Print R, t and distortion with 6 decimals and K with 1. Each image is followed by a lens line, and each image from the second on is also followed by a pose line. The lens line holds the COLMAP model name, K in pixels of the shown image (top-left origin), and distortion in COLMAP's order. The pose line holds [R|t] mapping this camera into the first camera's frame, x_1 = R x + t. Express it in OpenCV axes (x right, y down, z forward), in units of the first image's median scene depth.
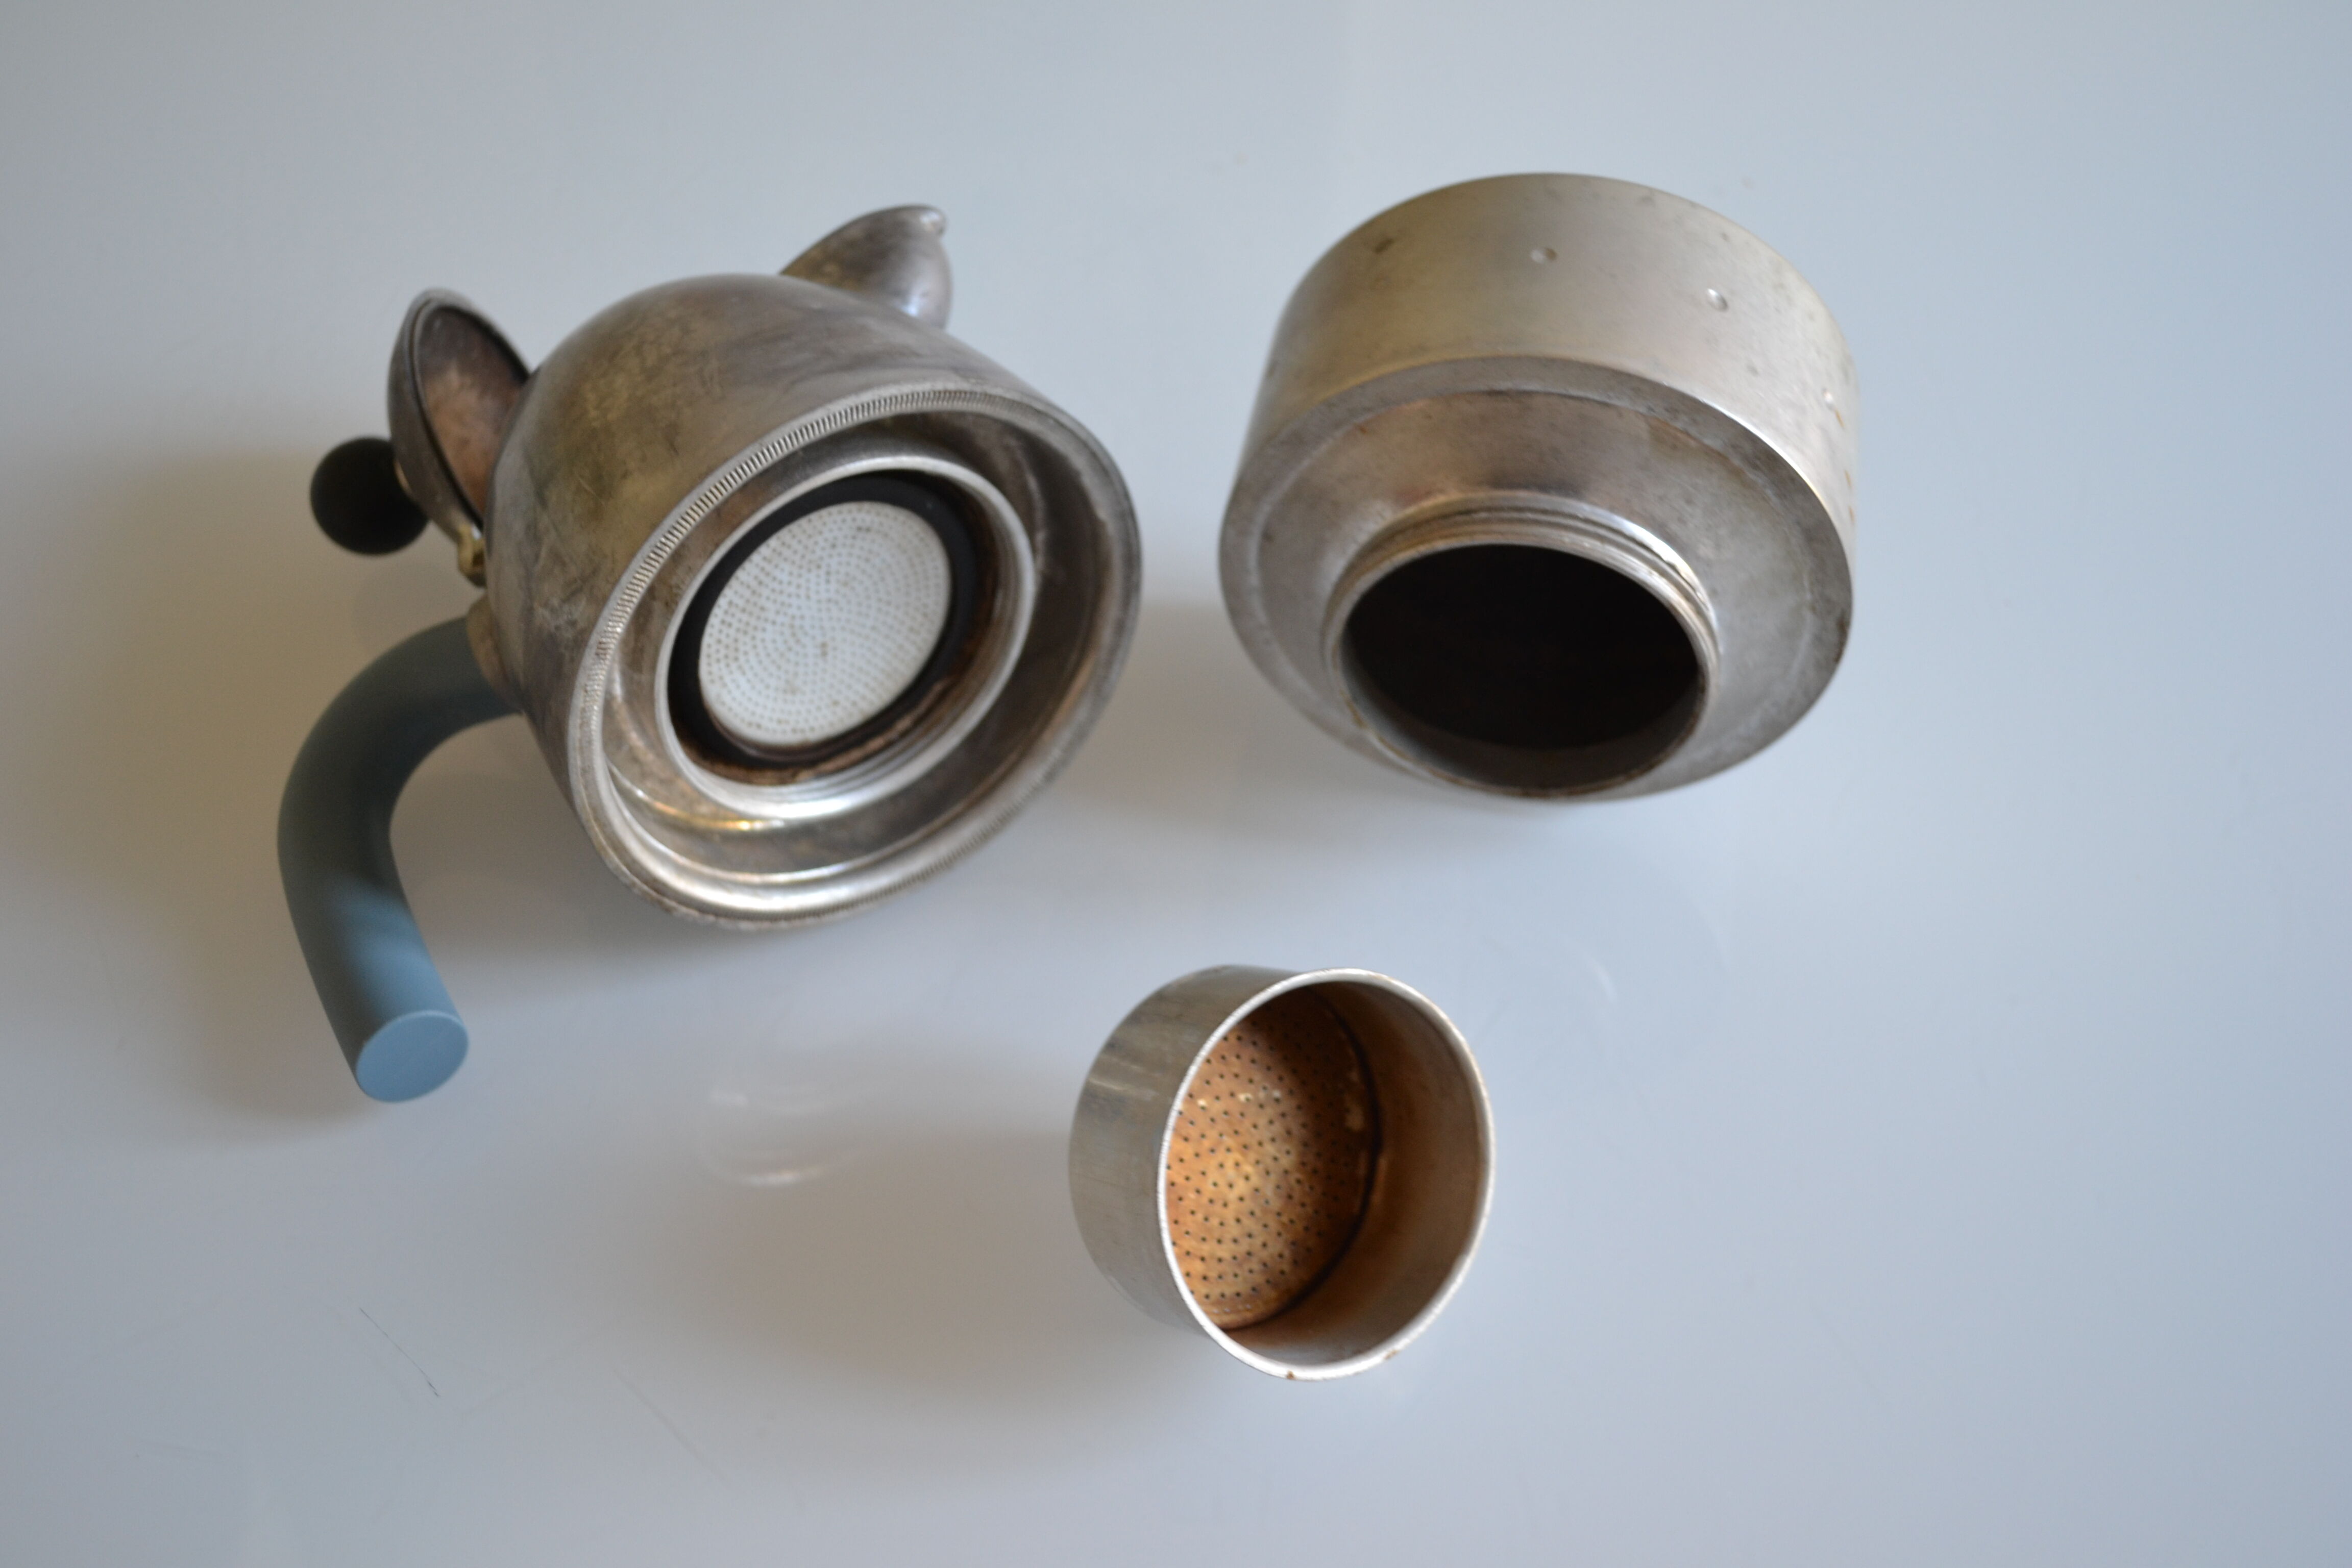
lens RADIAL K [[2421.1, 0, 1176.0], [0, 2421.1, 784.0], [0, 0, 1]] dist [-0.037516, -0.002754]
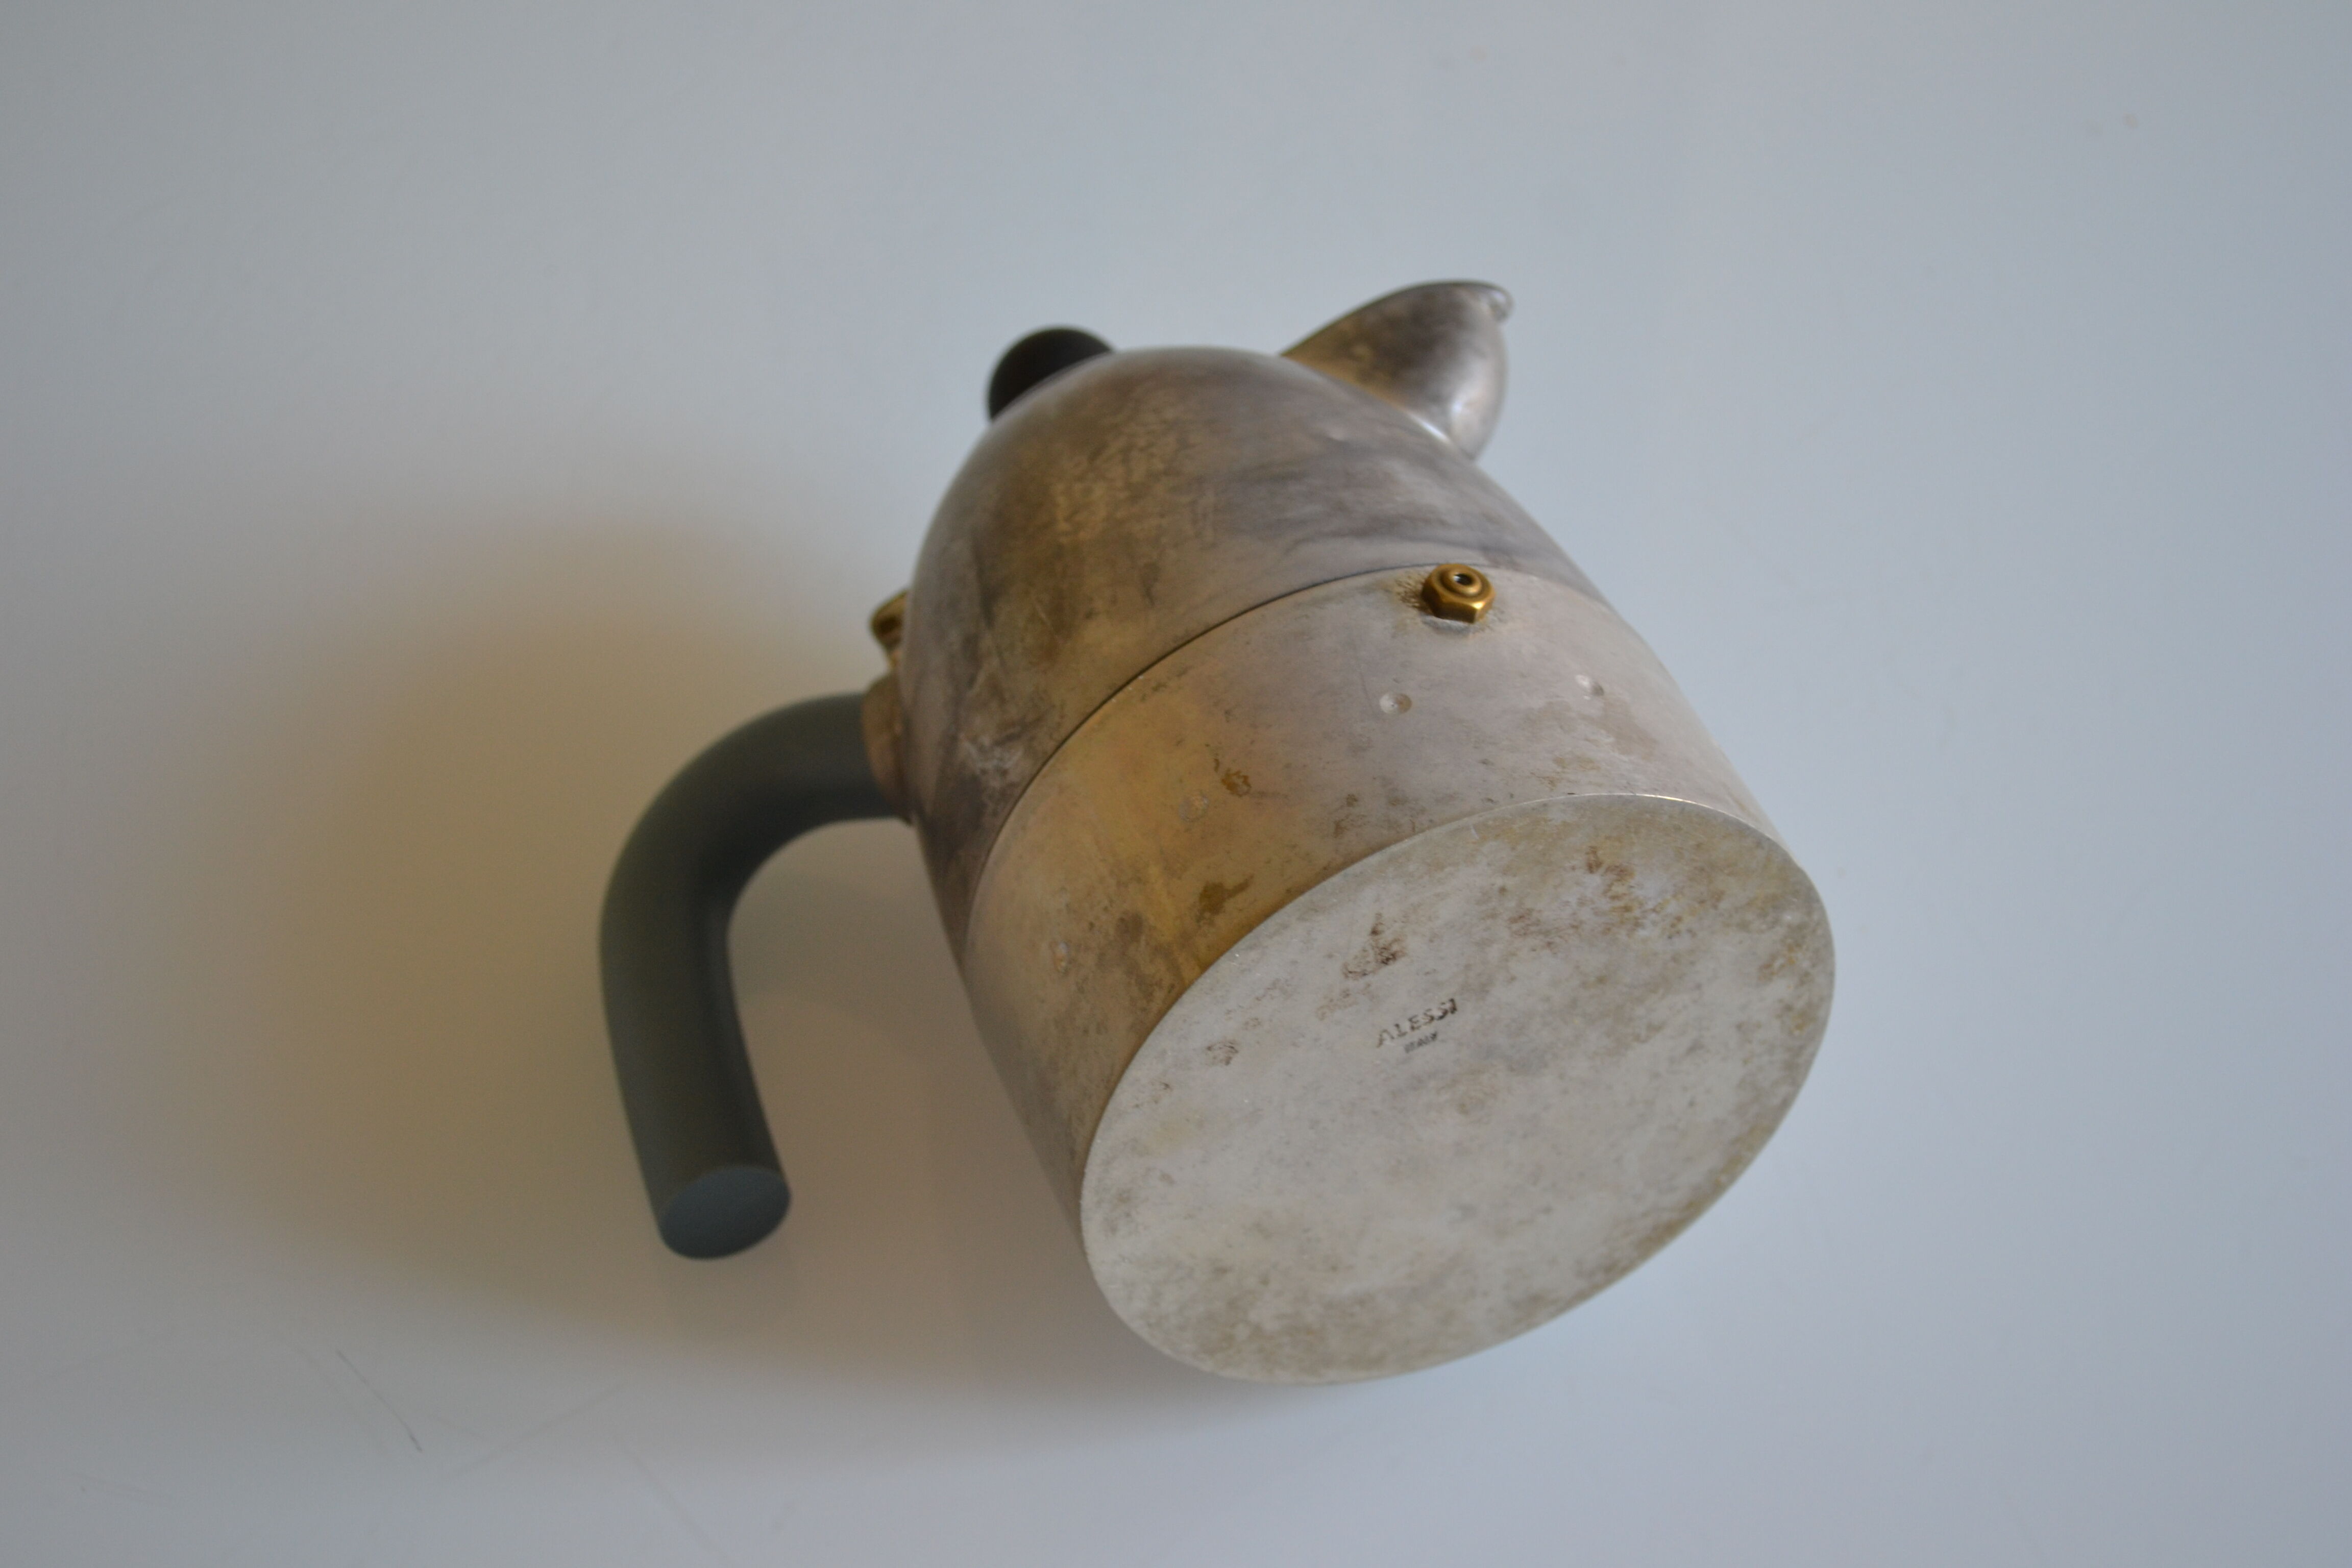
lens RADIAL K [[4139.3, 0, 1176.0], [0, 4139.3, 784.0], [0, 0, 1]] dist [0.015057, 0.006334]
pose [[0.973842, 0.174138, -0.145972, 0.030118], [-0.172365, 0.984721, 0.024809, -0.106841], [0.148062, 0.001001, 0.988978, -0.459207]]
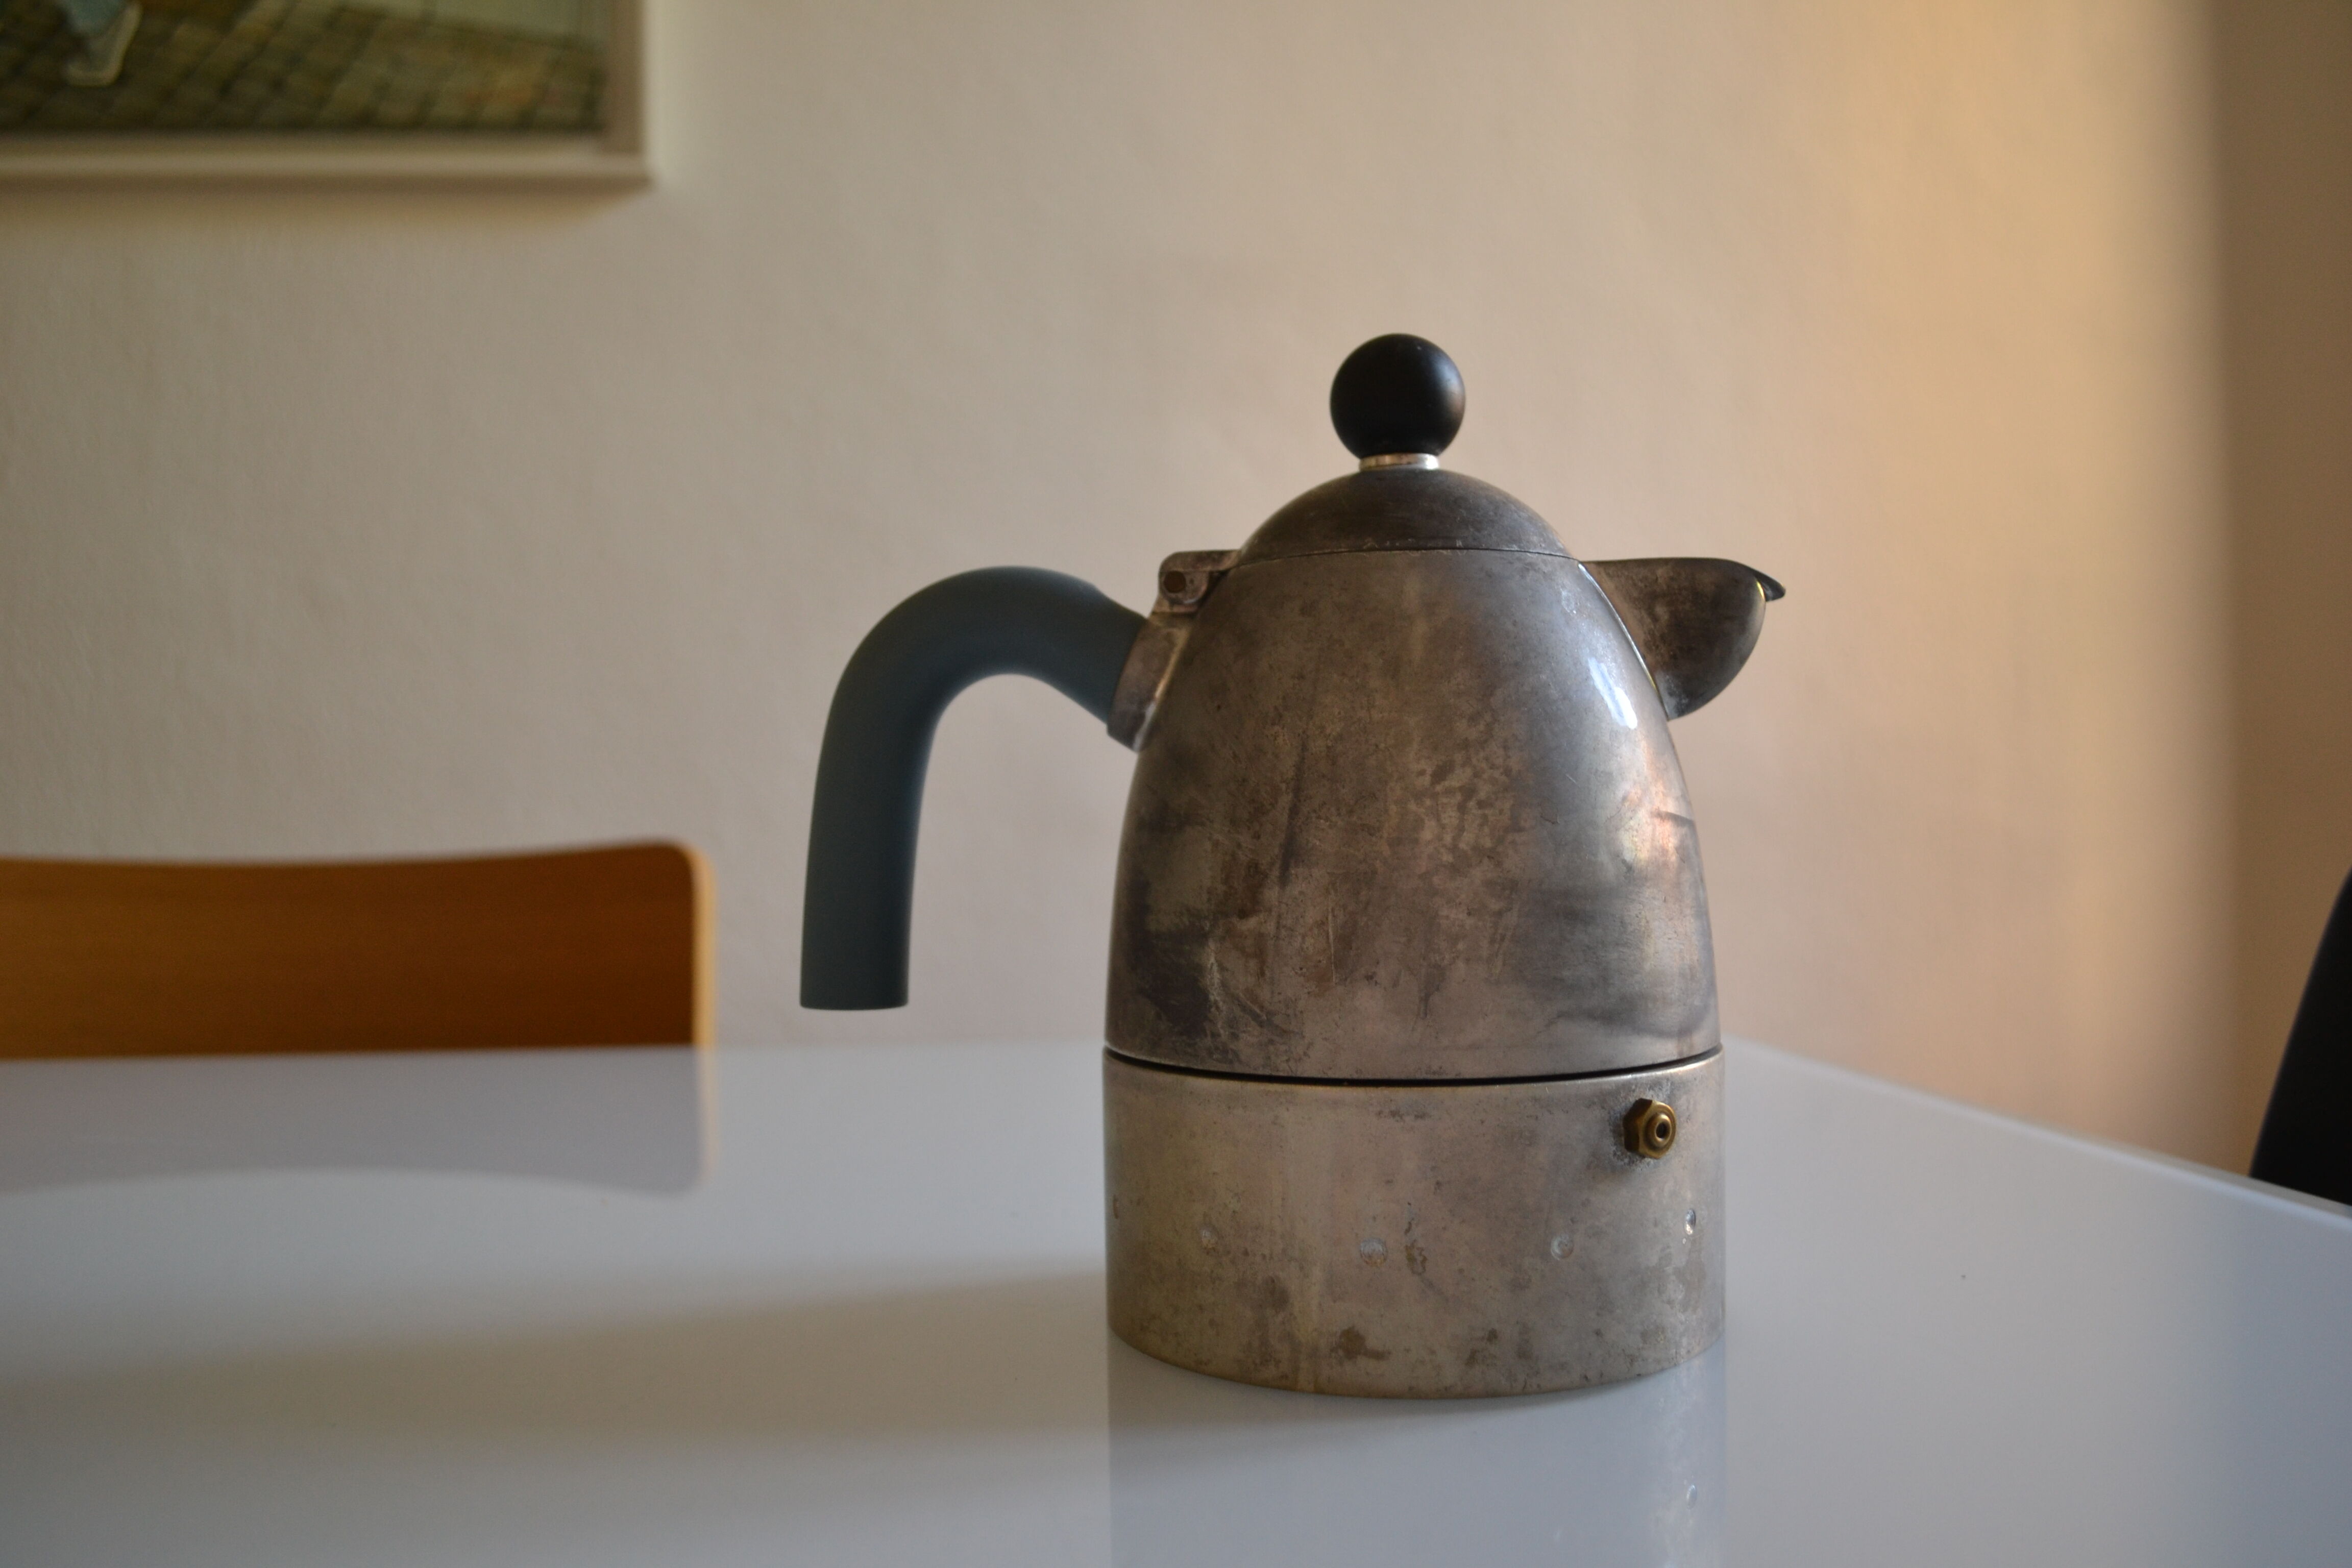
lens RADIAL K [[1941.7, 0, 1176.0], [0, 1941.7, 784.0], [0, 0, 1]] dist [-0.086508, 0.000616]
pose [[0.773404, 0.546516, 0.321195, -0.566844], [-0.624640, 0.570671, 0.533067, -0.526318], [0.108033, -0.612907, 0.782735, 0.410460]]
